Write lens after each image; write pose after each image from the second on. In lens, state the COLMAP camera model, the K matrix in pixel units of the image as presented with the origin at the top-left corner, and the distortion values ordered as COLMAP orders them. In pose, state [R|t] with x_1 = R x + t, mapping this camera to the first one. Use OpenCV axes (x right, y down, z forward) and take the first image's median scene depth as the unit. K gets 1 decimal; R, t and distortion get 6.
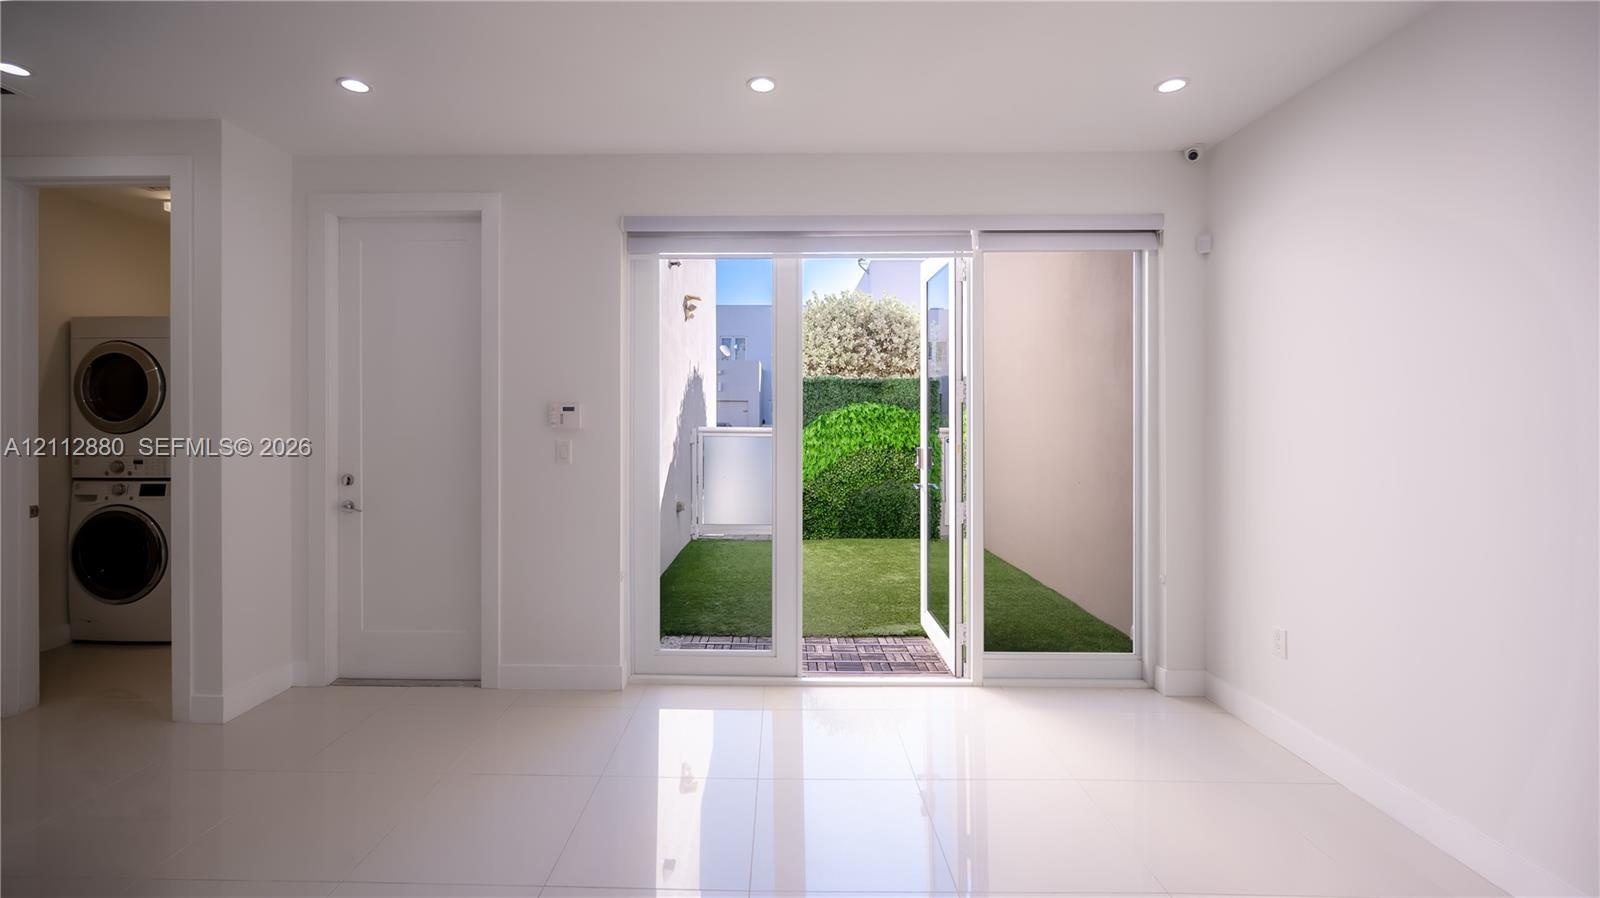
lens RADIAL K [[649.9, 0, 778.1], [0, 649.9, 402.4], [0, 0, 1]] dist [-0.000538, 0.000009]
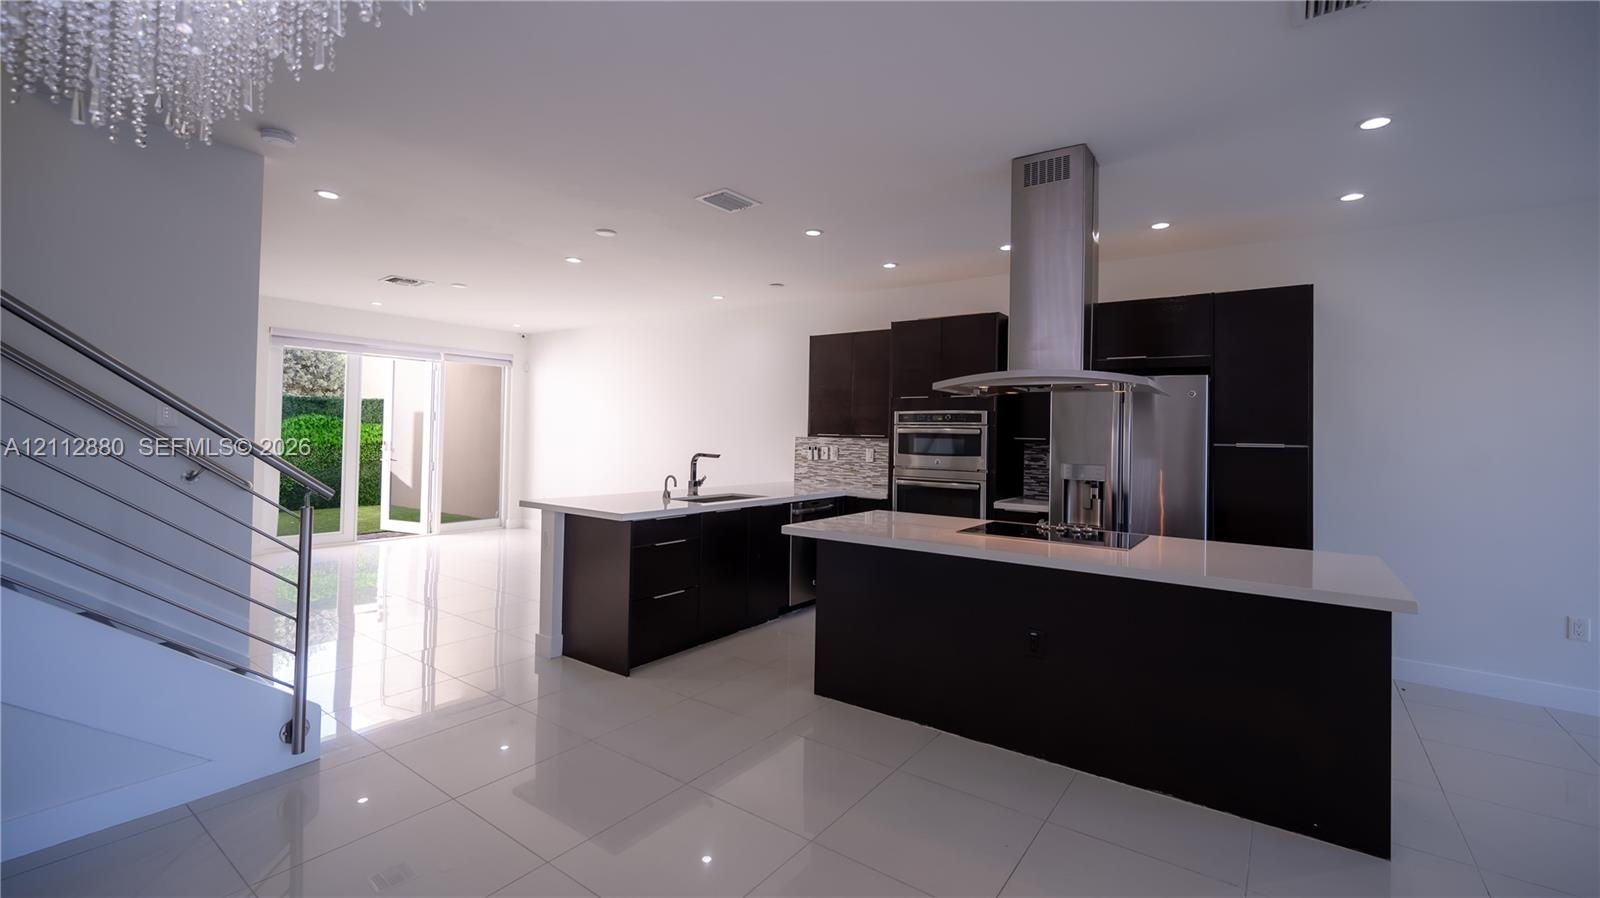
lens RADIAL K [[641.8, 0, 800.0], [0, 641.8, 449.0], [0, 0, 1]] dist [-0.002039, 0.000008]
pose [[0.570667, -0.002188, 0.821179, -0.407939], [-0.043145, 0.998535, 0.032643, -0.015005], [-0.820048, -0.054058, 0.569736, -0.675491]]
